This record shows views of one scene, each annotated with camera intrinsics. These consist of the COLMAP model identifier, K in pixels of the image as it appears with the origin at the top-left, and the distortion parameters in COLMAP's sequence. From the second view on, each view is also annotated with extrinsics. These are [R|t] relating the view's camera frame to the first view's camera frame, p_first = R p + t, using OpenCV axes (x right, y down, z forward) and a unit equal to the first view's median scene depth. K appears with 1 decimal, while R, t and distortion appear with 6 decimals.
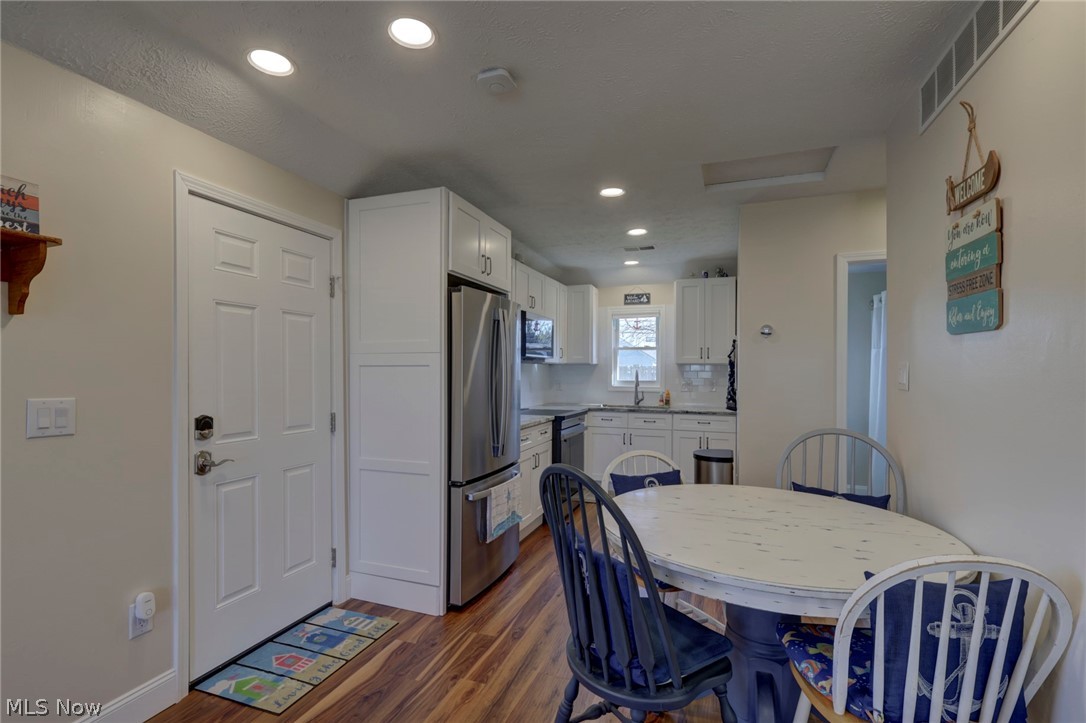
lens RADIAL K [[509.2, 0, 546.7], [0, 509.2, 370.6], [0, 0, 1]] dist [-0.001425, 0.000086]
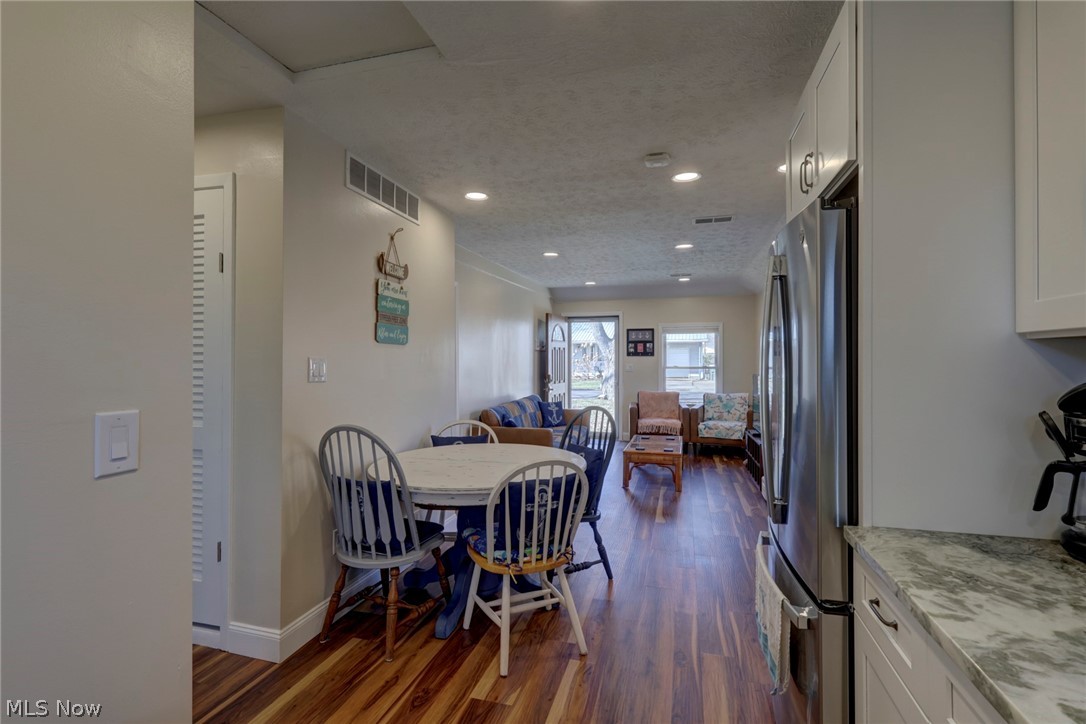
lens RADIAL K [[501.4, 0, 538.7], [0, 501.4, 356.9], [0, 0, 1]] dist [-0.001305, -0.000020]
pose [[-0.998417, -0.003098, -0.056158, 0.145532], [-0.002790, 0.999981, -0.005558, -0.005863], [0.056174, -0.005392, -0.998406, 1.114574]]
